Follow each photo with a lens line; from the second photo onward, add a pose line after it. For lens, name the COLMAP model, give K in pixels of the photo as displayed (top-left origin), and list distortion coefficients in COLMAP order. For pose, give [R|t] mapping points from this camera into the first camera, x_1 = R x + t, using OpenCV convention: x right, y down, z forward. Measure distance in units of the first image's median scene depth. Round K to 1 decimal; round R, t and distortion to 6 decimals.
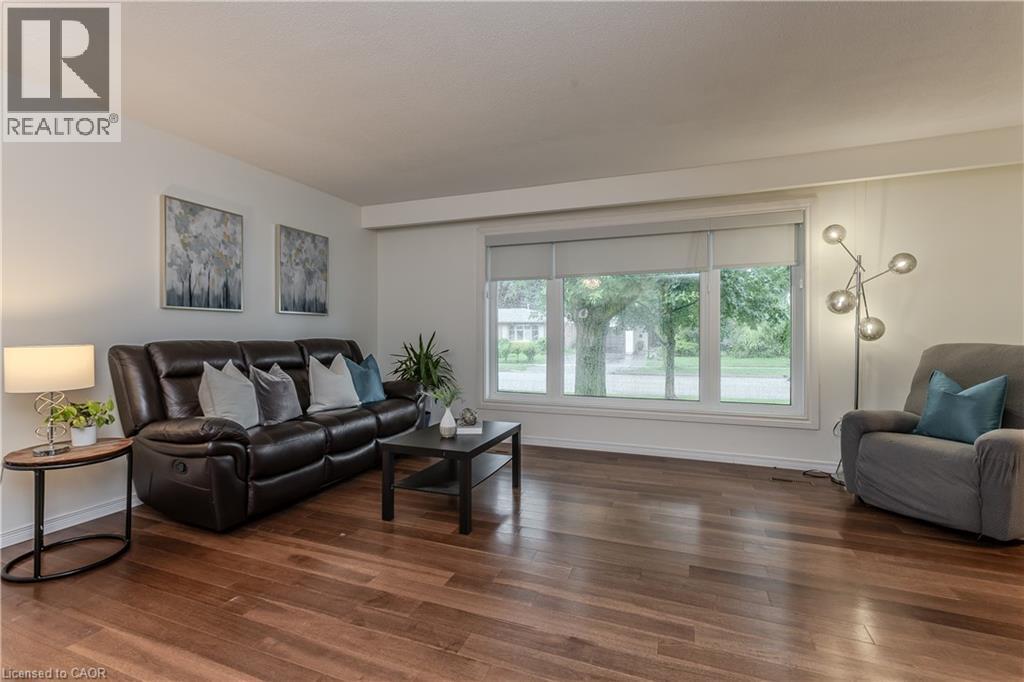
lens RADIAL K [[468.5, 0, 509.0], [0, 468.5, 332.8], [0, 0, 1]] dist [-0.000230, 0.000300]
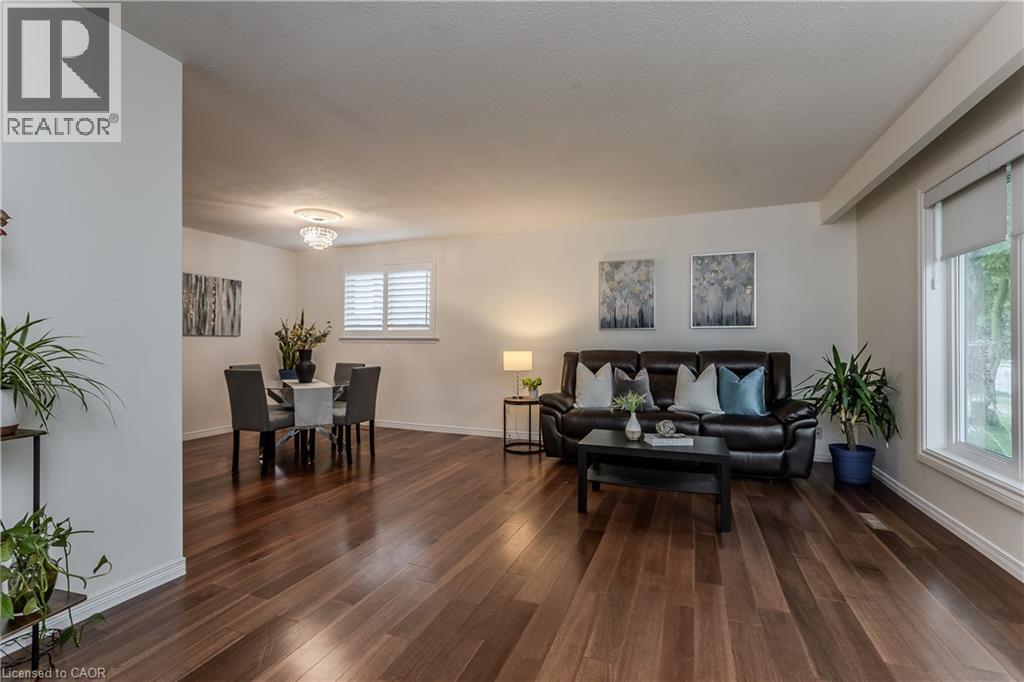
lens RADIAL K [[468.5, 0, 509.0], [0, 468.5, 332.8], [0, 0, 1]] dist [-0.000230, 0.000300]
pose [[0.016012, -0.023929, -0.999585, 0.843389], [0.005785, 0.999699, -0.023839, -0.004690], [0.999855, -0.005401, 0.016146, 0.596853]]
